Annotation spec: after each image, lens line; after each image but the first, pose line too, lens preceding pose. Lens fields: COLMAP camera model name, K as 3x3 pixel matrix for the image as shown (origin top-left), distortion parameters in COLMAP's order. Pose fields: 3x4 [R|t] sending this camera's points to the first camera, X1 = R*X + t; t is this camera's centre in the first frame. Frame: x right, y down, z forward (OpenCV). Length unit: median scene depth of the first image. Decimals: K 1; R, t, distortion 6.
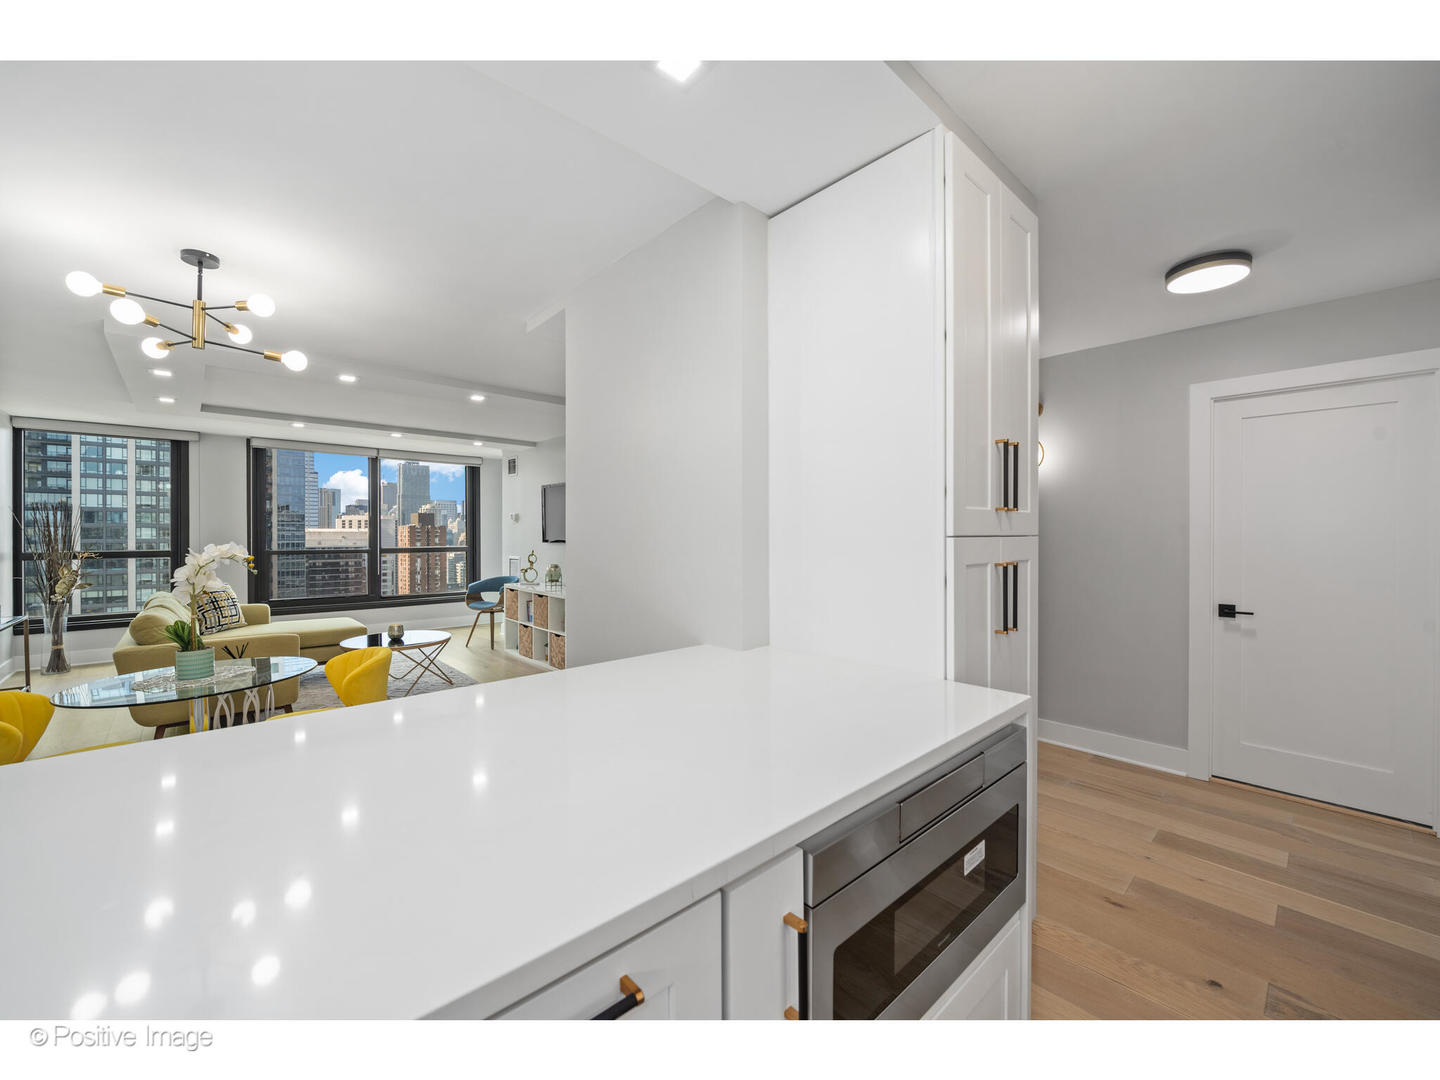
lens RADIAL K [[575.5, 0, 740.5], [0, 575.5, 531.9], [0, 0, 1]] dist [-0.005662, -0.000465]
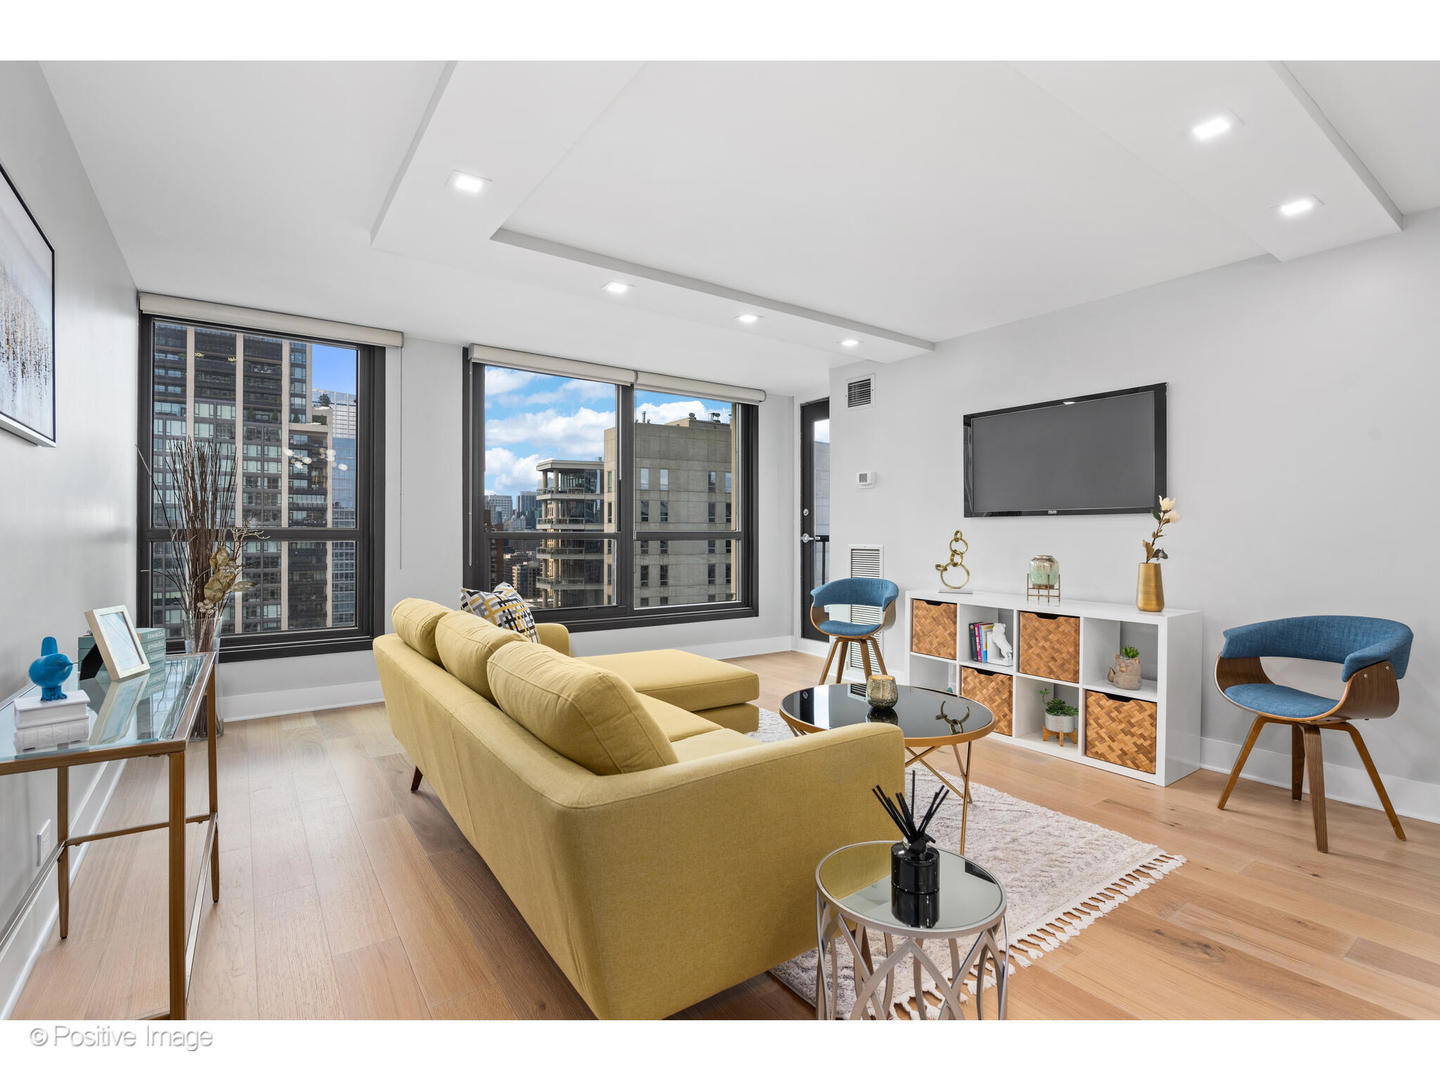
lens RADIAL K [[673.7, 0, 718.3], [0, 673.7, 532.1], [0, 0, 1]] dist [0.017097, 0.000014]
pose [[0.988505, -0.001852, -0.151177, -0.216502], [0.002249, 0.999994, 0.002453, 0.014680], [0.151171, -0.002764, 0.988504, 0.146703]]
